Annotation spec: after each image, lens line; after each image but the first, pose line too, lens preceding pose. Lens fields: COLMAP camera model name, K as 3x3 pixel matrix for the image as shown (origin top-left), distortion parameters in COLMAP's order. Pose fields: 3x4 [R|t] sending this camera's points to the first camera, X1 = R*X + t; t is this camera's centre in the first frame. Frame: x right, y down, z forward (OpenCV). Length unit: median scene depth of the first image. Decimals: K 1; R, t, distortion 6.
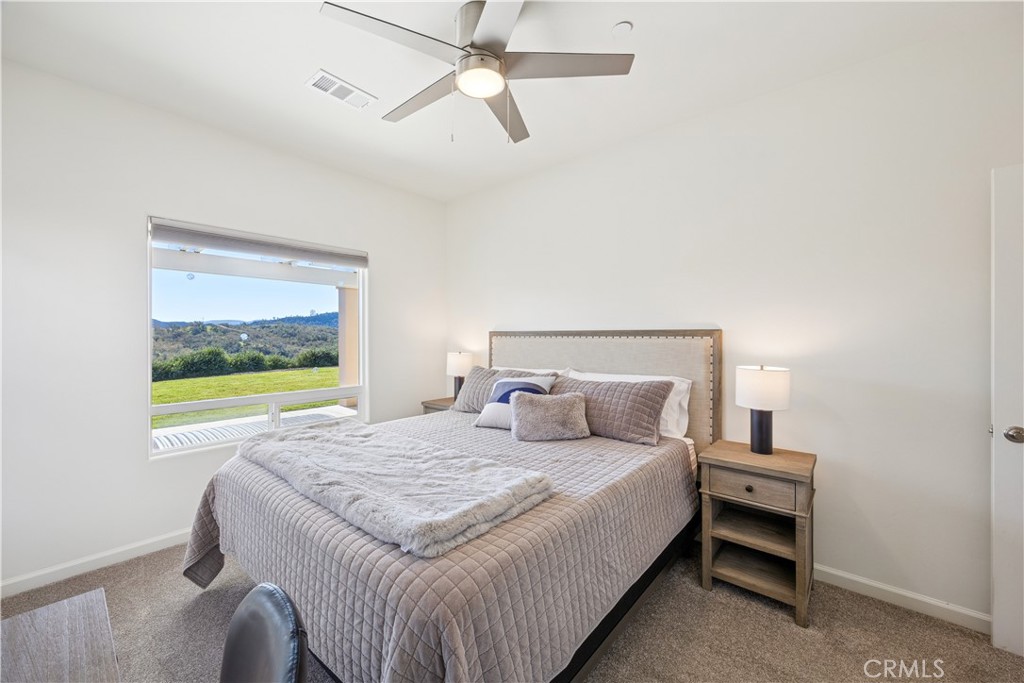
lens RADIAL K [[404.0, 0, 515.5], [0, 404.0, 332.4], [0, 0, 1]] dist [-0.007948, -0.000057]
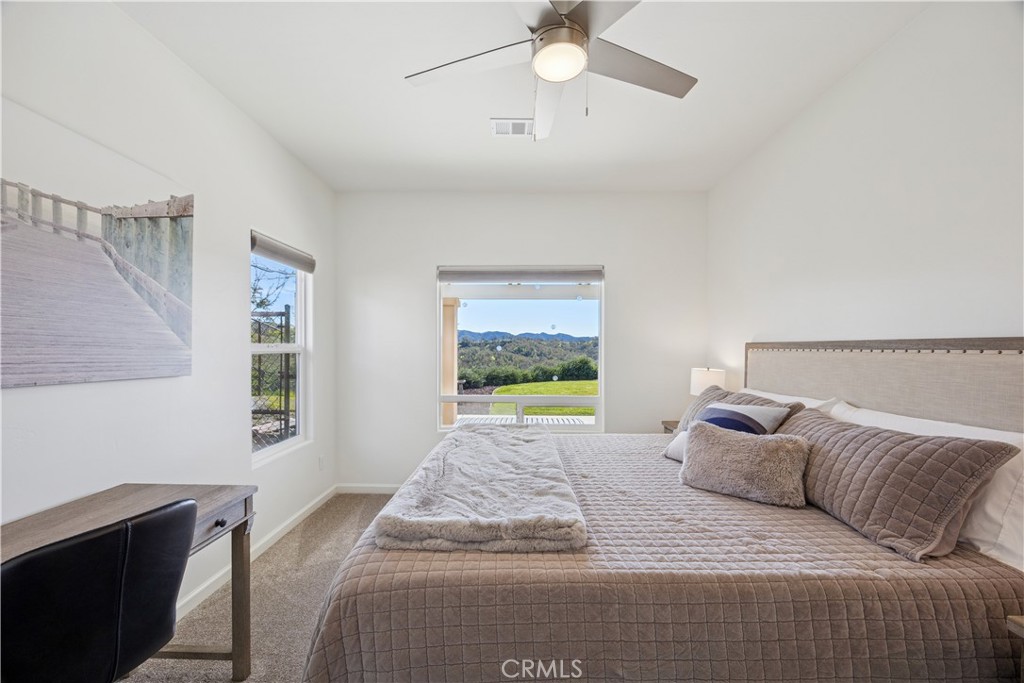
lens RADIAL K [[404.0, 0, 509.4], [0, 404.0, 348.4], [0, 0, 1]] dist [-0.007948, -0.000057]
pose [[0.636703, 0.003491, -0.771101, 0.397470], [0.003434, 0.999967, 0.007363, 0.002002], [0.771101, -0.007335, 0.636670, 0.260425]]
